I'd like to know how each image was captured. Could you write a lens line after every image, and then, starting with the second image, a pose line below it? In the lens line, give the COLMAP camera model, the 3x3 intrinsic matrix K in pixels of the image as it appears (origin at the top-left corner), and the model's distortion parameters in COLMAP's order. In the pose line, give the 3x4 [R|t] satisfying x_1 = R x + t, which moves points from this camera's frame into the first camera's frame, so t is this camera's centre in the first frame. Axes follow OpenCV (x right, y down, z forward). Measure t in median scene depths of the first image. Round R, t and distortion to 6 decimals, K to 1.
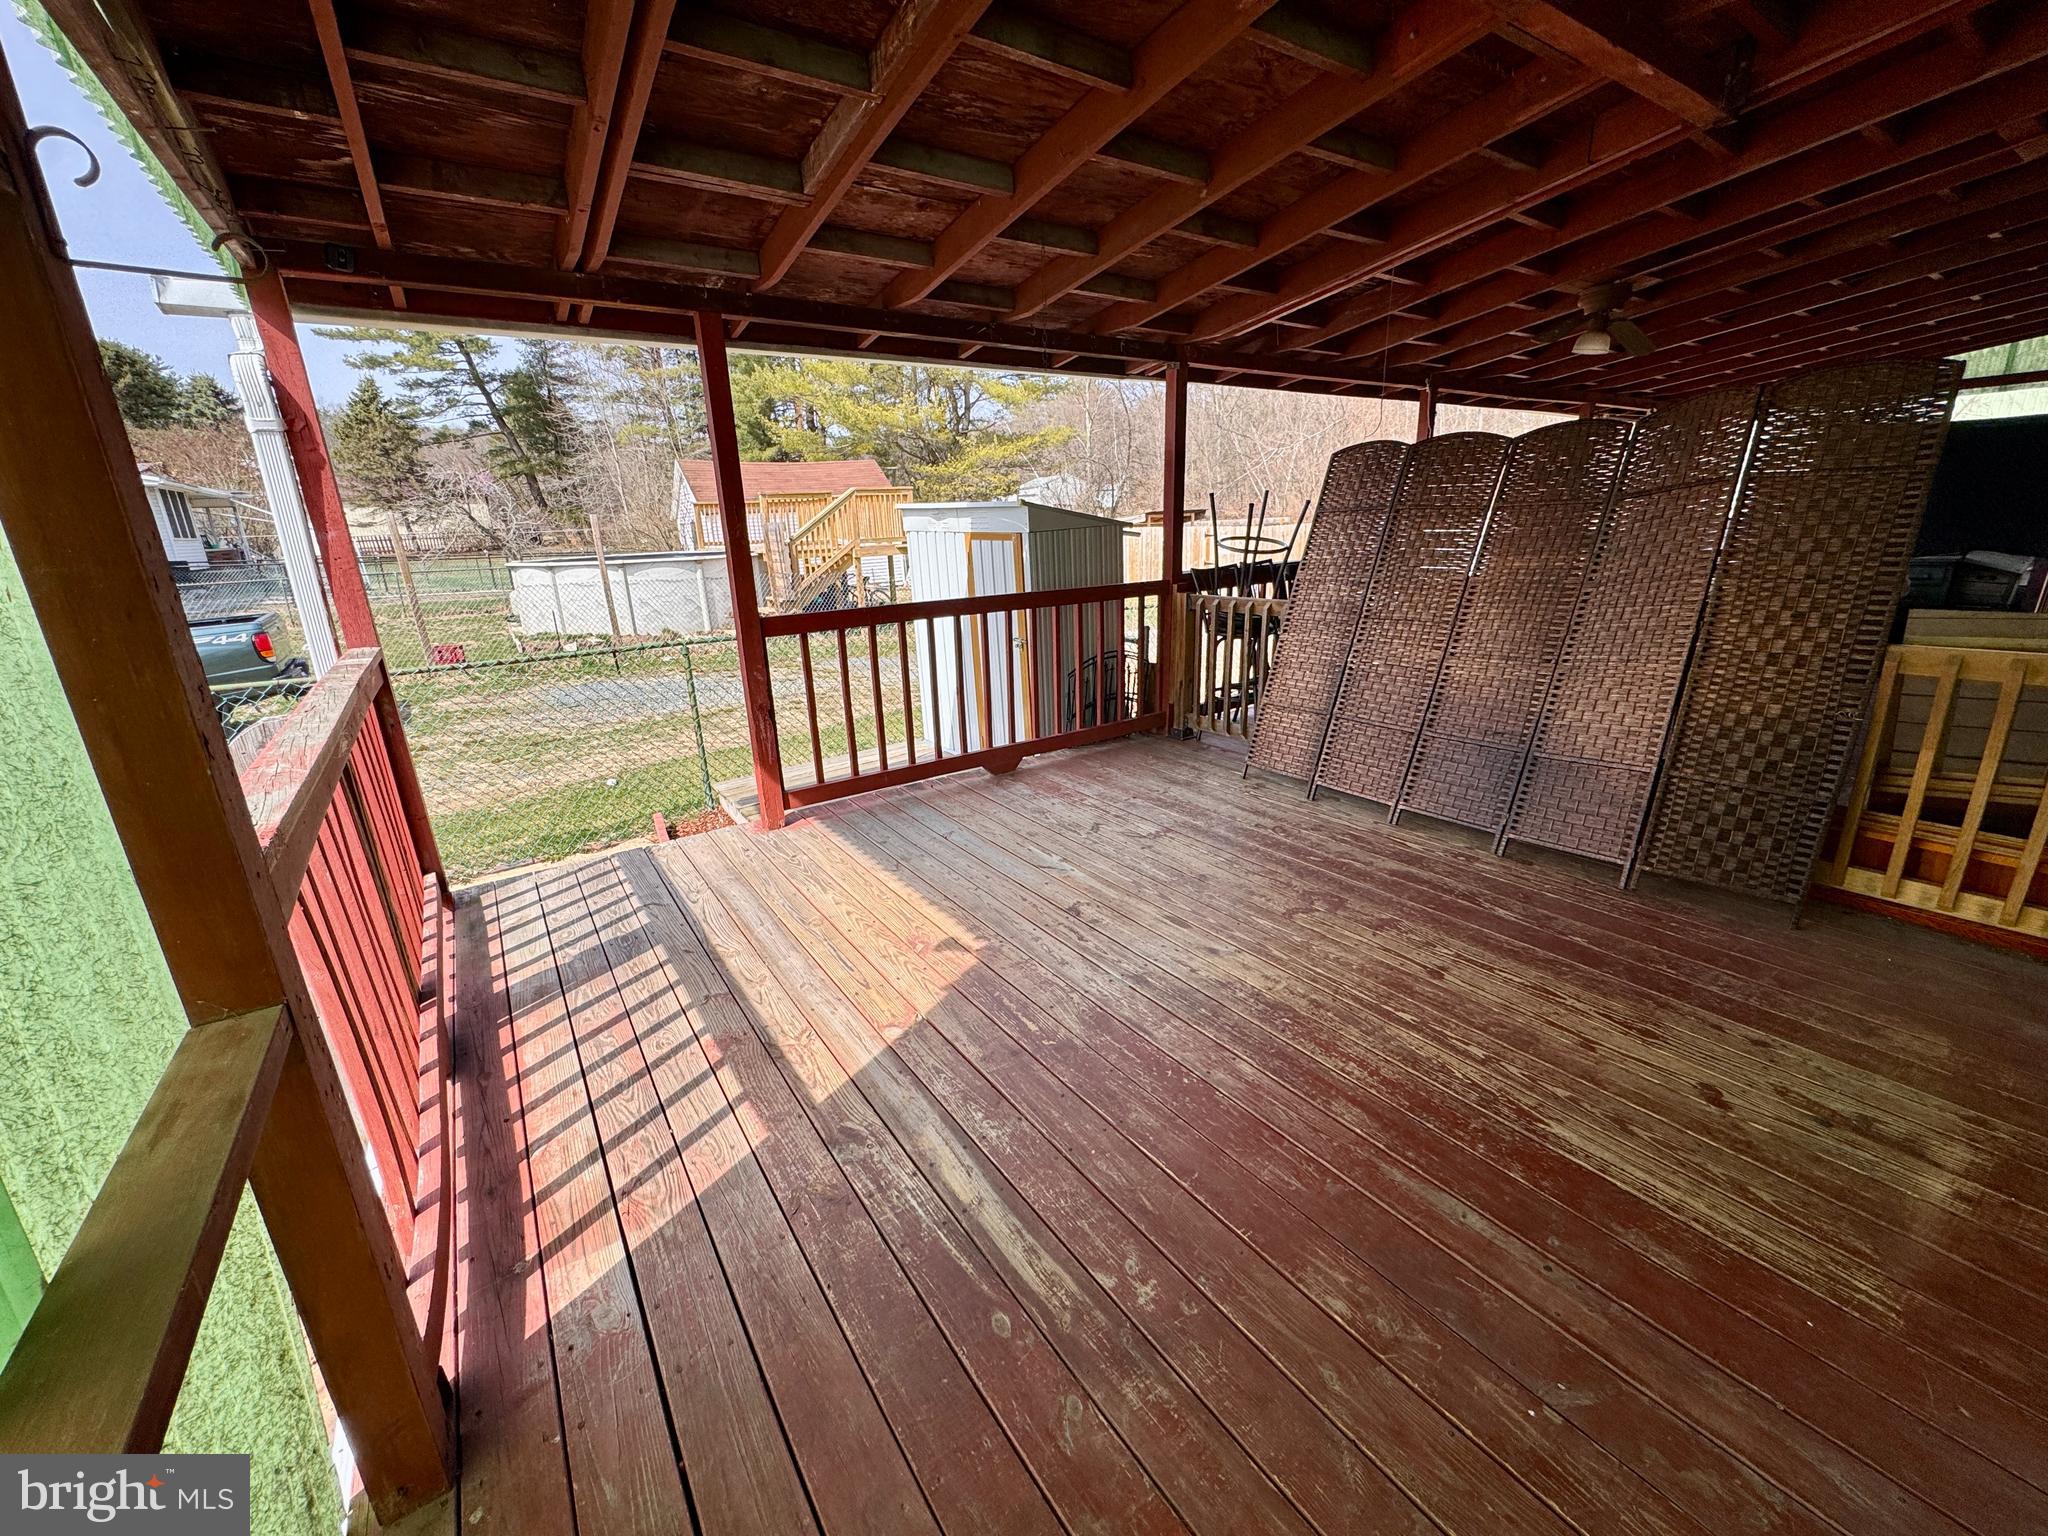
lens RADIAL K [[814.2, 0, 1019.2], [0, 814.2, 772.3], [0, 0, 1]] dist [-0.004838, 0.000713]
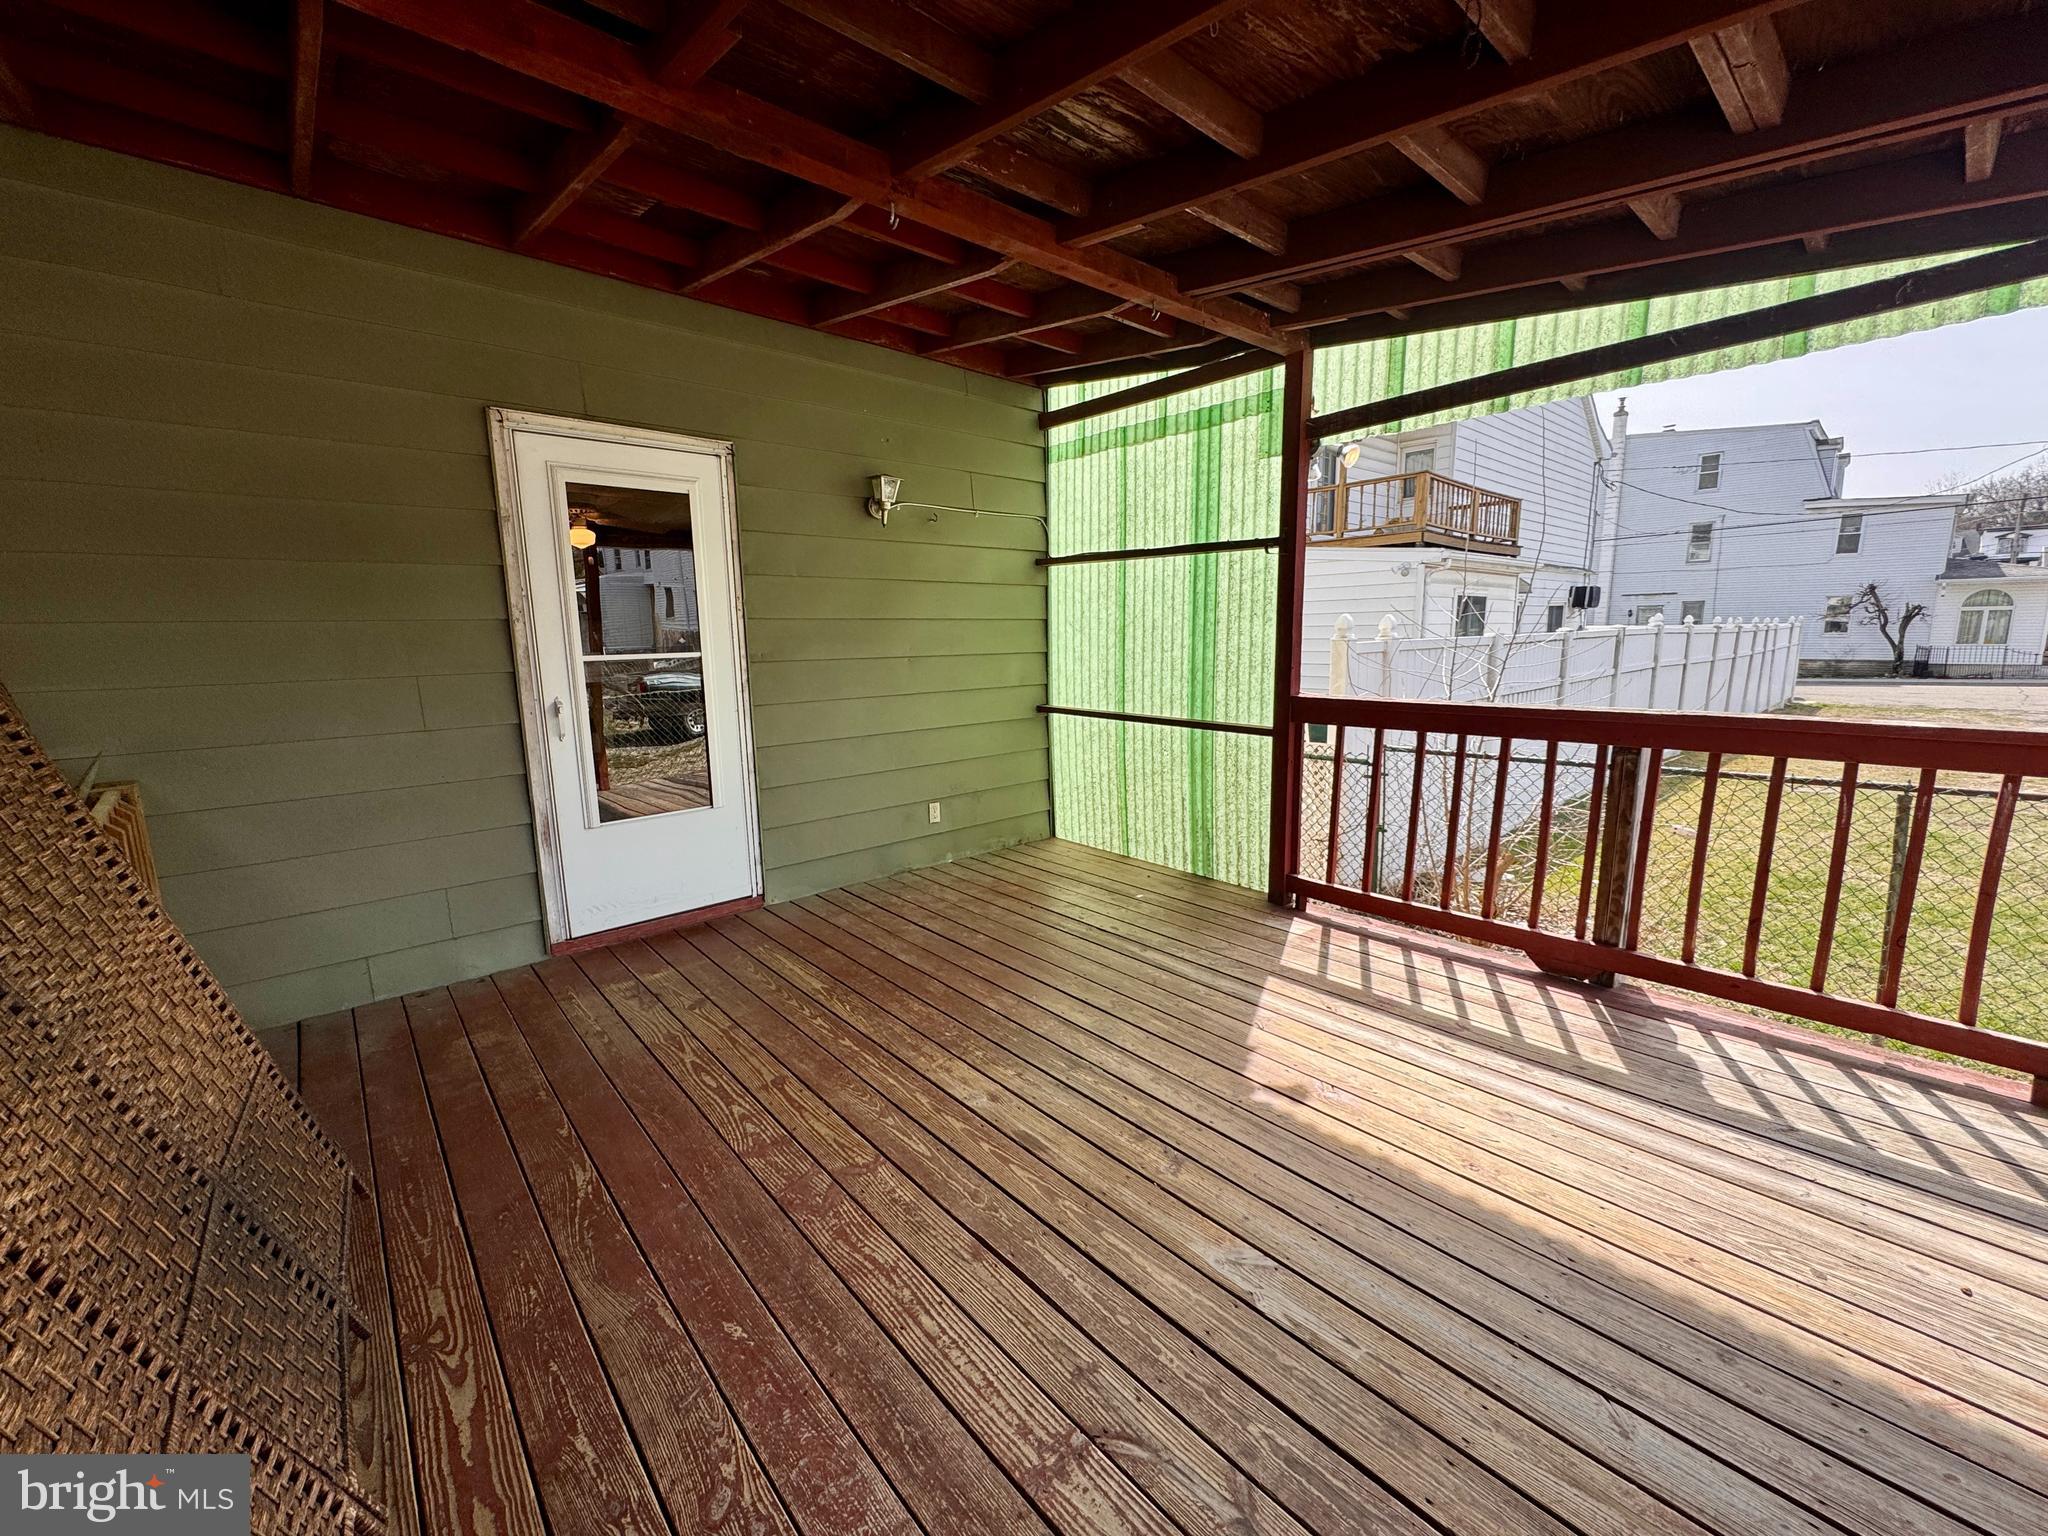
lens RADIAL K [[814.2, 0, 1030.1], [0, 814.2, 764.9], [0, 0, 1]] dist [-0.004838, 0.000713]
pose [[-0.989166, 0.079935, -0.123132, 0.228879], [0.014846, 0.888926, 0.457809, -0.420965], [0.146050, 0.451021, -0.880482, 1.339752]]
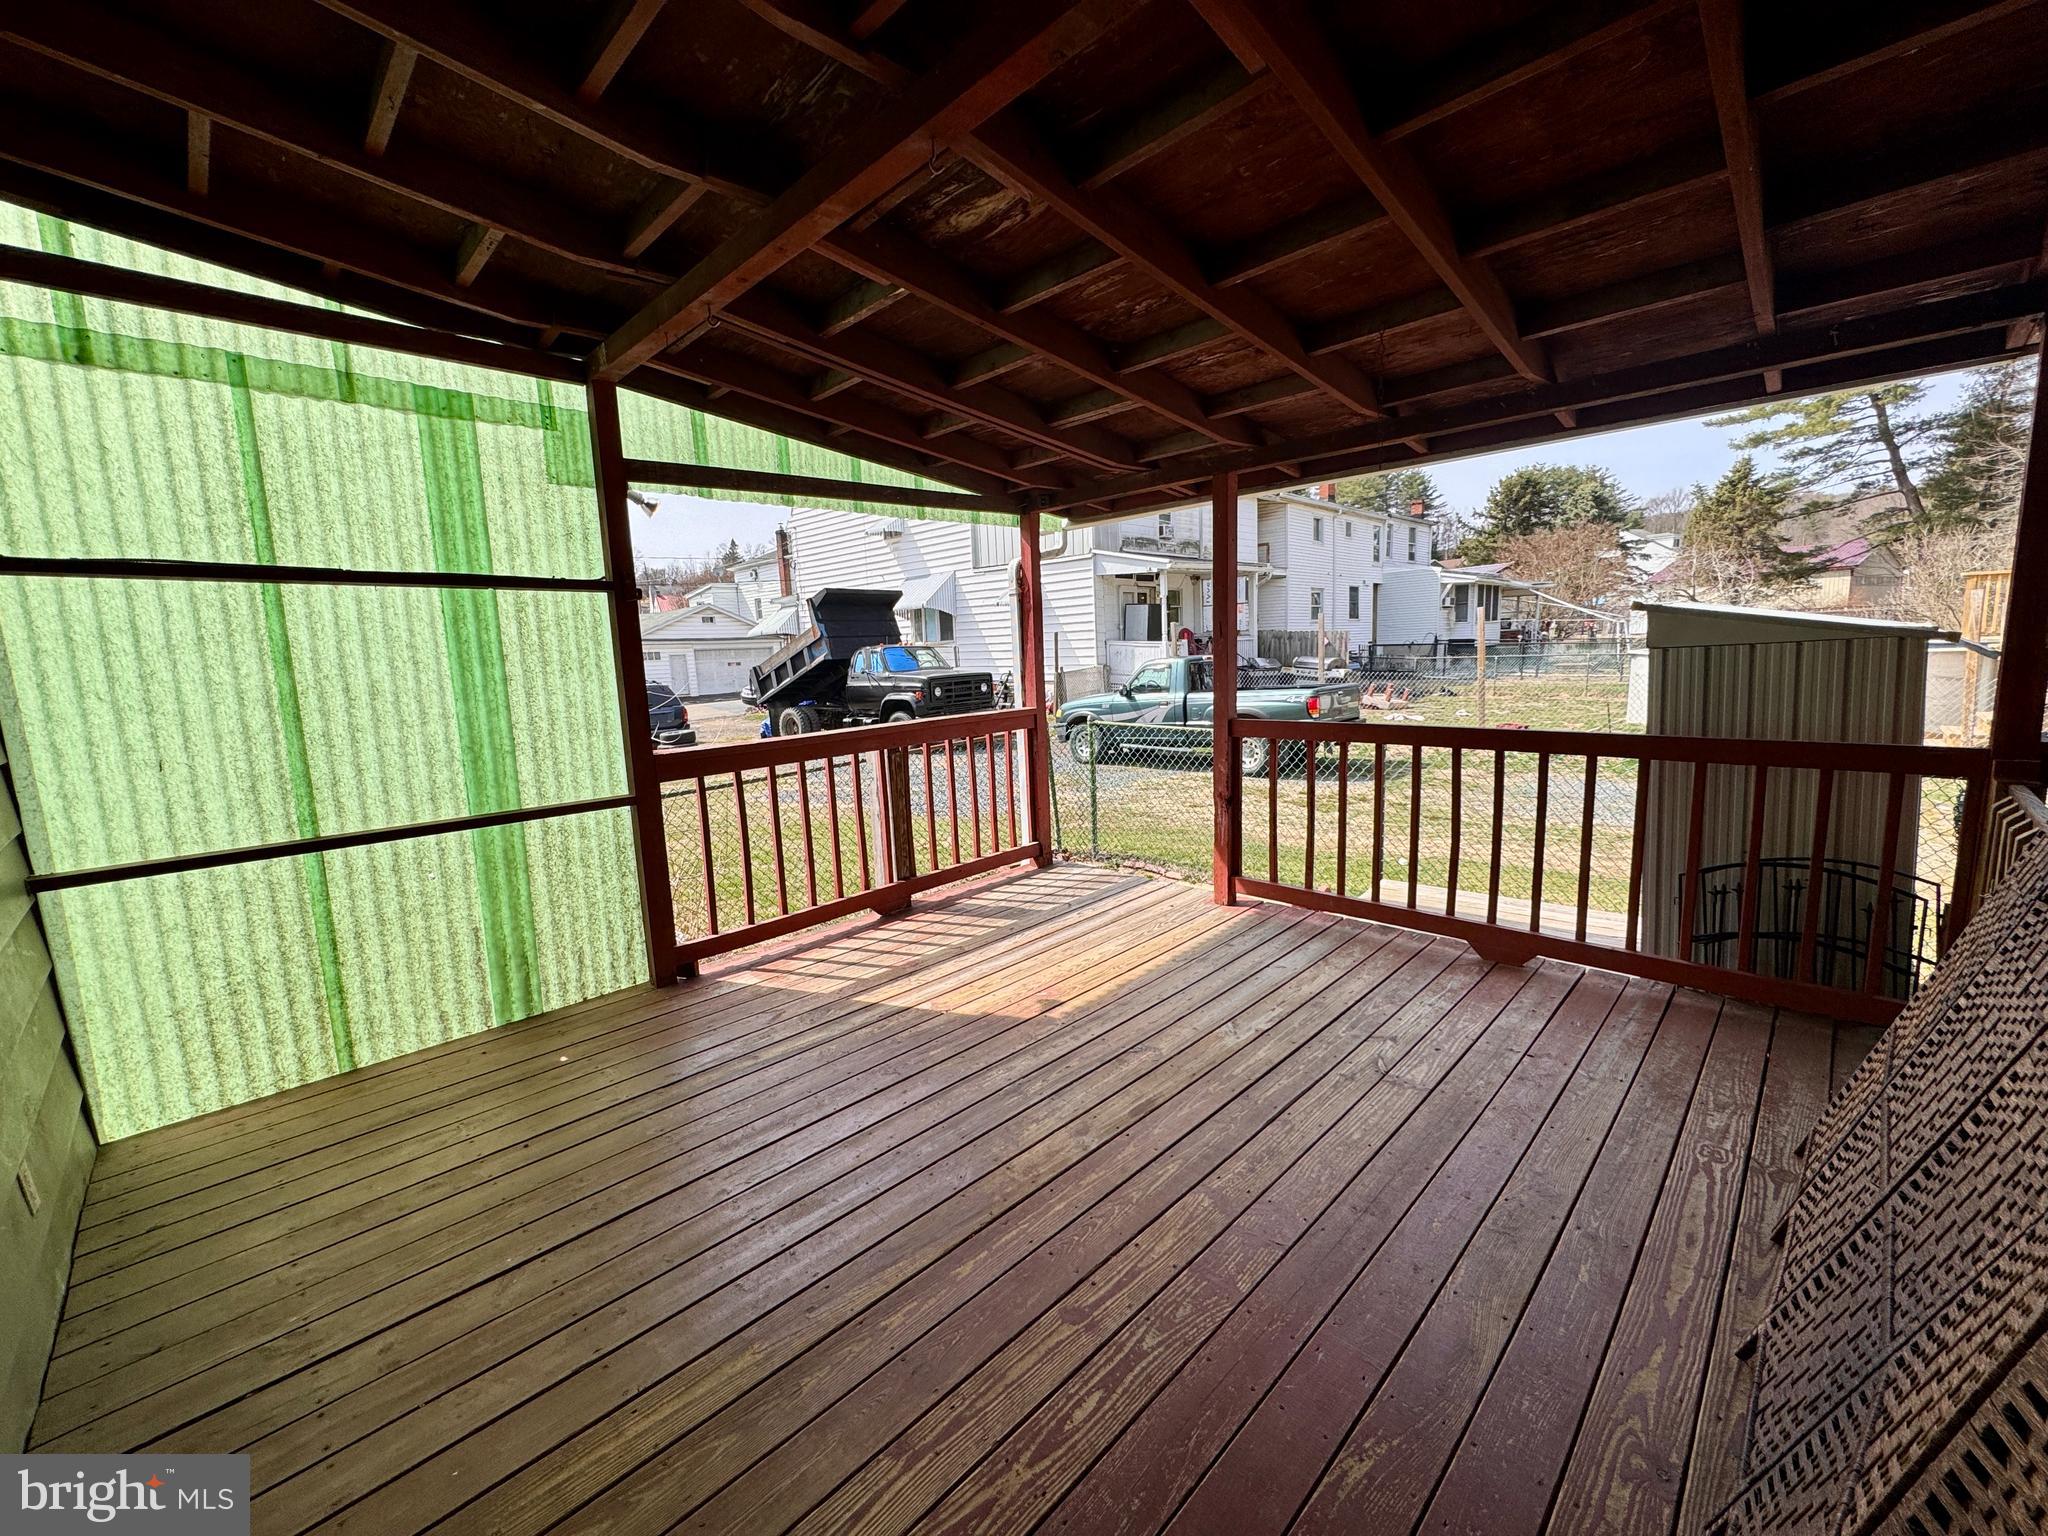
lens RADIAL K [[814.2, 0, 1008.2], [0, 814.2, 761.1], [0, 0, 1]] dist [-0.004838, 0.000713]
pose [[0.180291, 0.162365, -0.970120, 0.833660], [-0.261495, 0.958702, 0.111856, -0.199813], [0.948217, 0.233515, 0.215303, 0.528628]]
